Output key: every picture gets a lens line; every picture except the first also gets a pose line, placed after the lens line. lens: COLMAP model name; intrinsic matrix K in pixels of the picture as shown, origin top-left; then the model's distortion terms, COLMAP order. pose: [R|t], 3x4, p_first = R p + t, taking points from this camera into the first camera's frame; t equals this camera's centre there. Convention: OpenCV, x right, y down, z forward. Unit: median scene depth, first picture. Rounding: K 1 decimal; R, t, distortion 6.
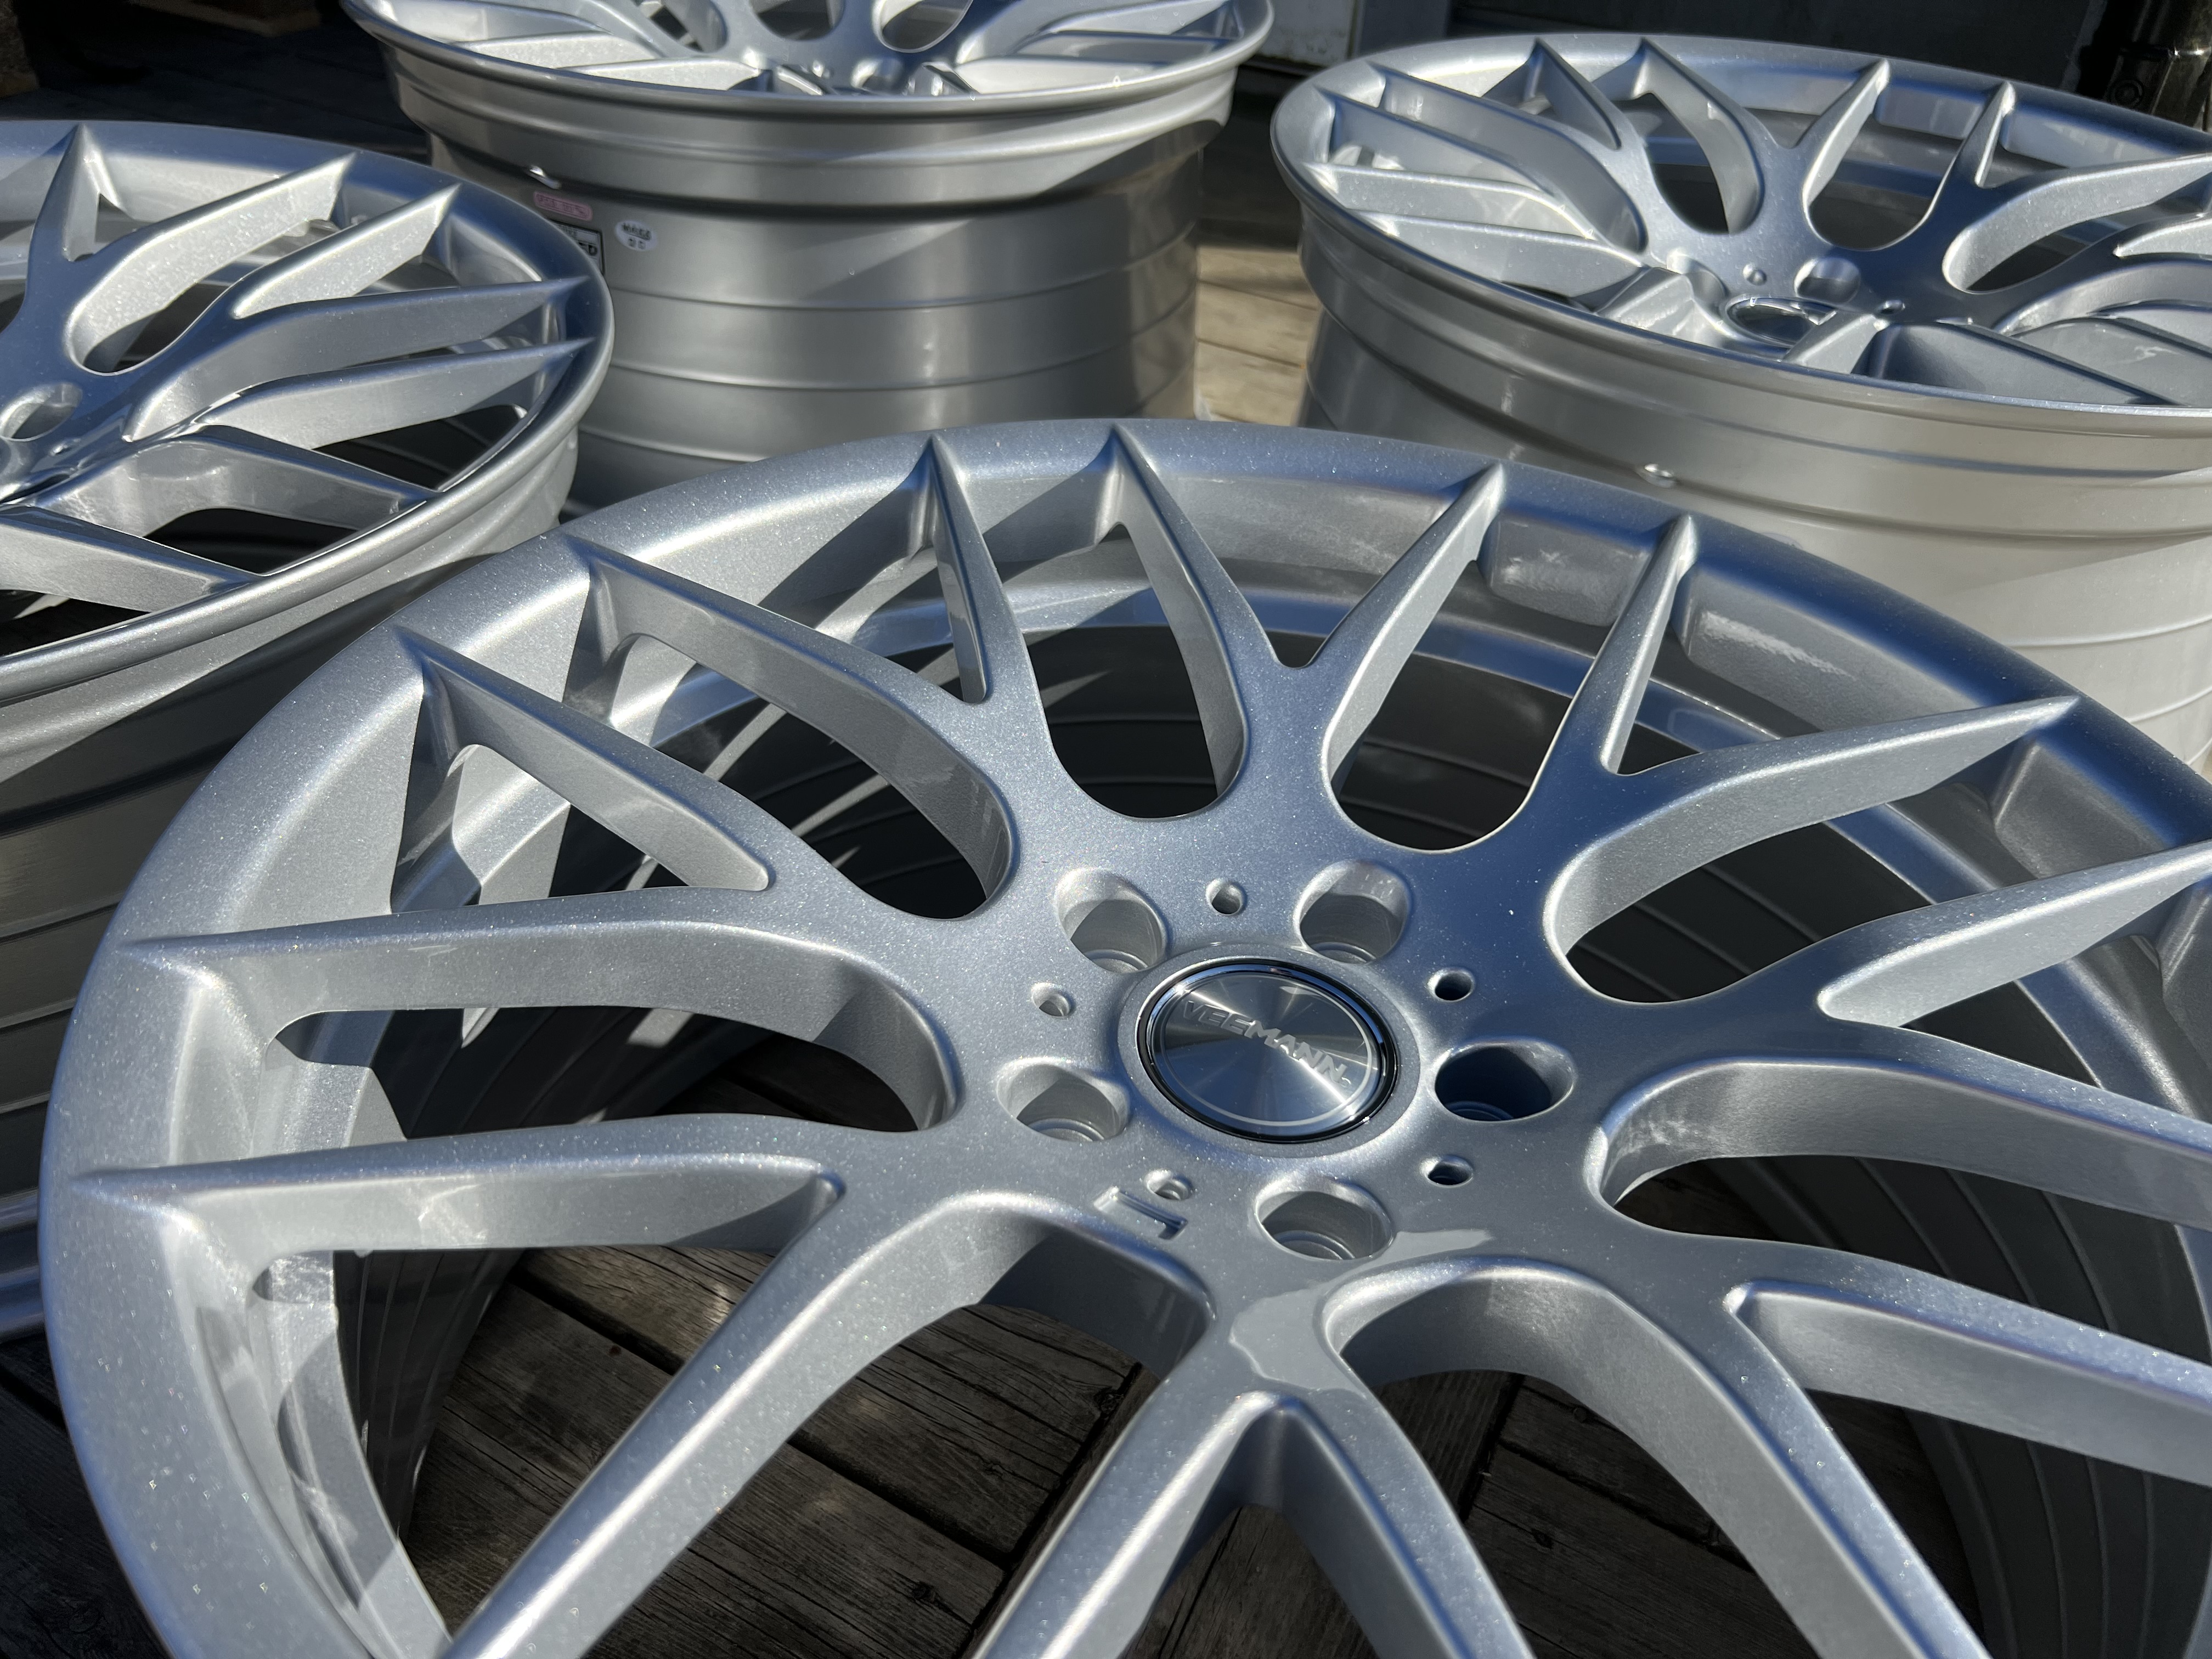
lens RADIAL K [[1676.4, 0, 1104.5], [0, 1676.4, 838.6], [0, 0, 1]] dist [0.050281, -0.062958]
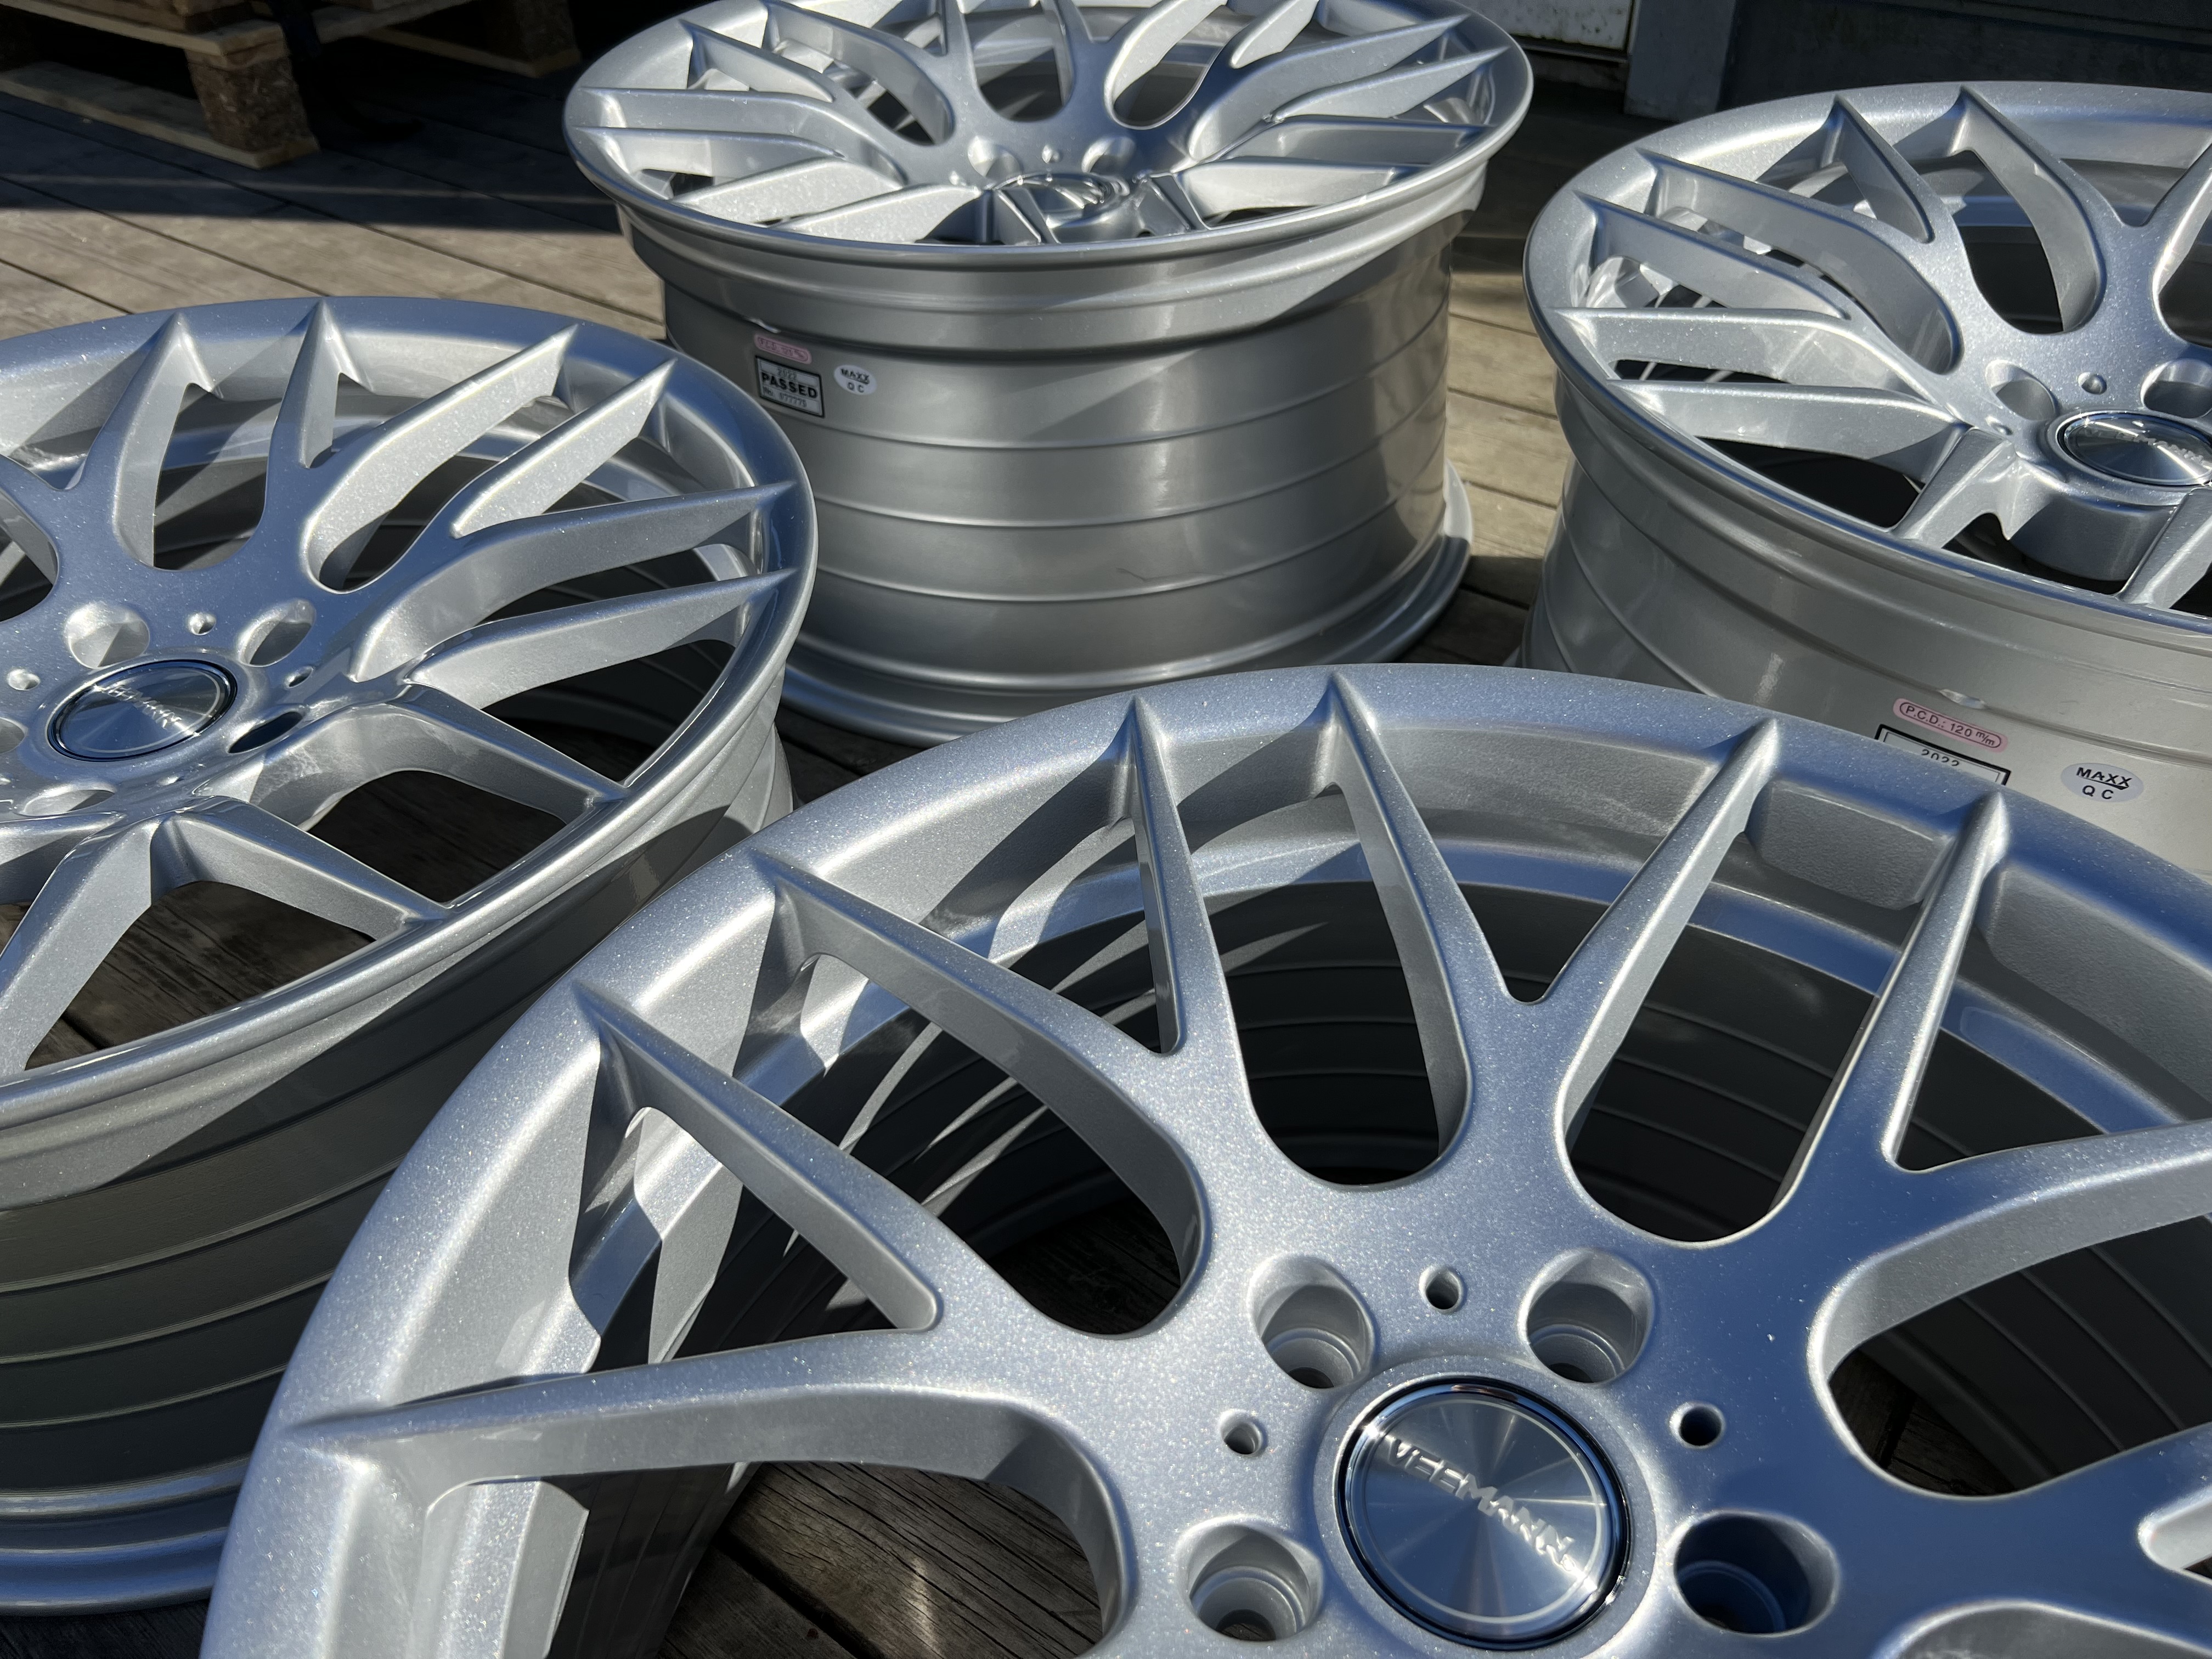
lens RADIAL K [[1676.4, 0, 1109.9], [0, 1676.4, 841.0], [0, 0, 1]] dist [0.050281, -0.062958]
pose [[0.988739, 0.010023, -0.149311, 0.023187], [-0.002922, 0.998858, 0.047696, -0.198552], [0.149619, -0.046723, 0.987639, 0.070946]]
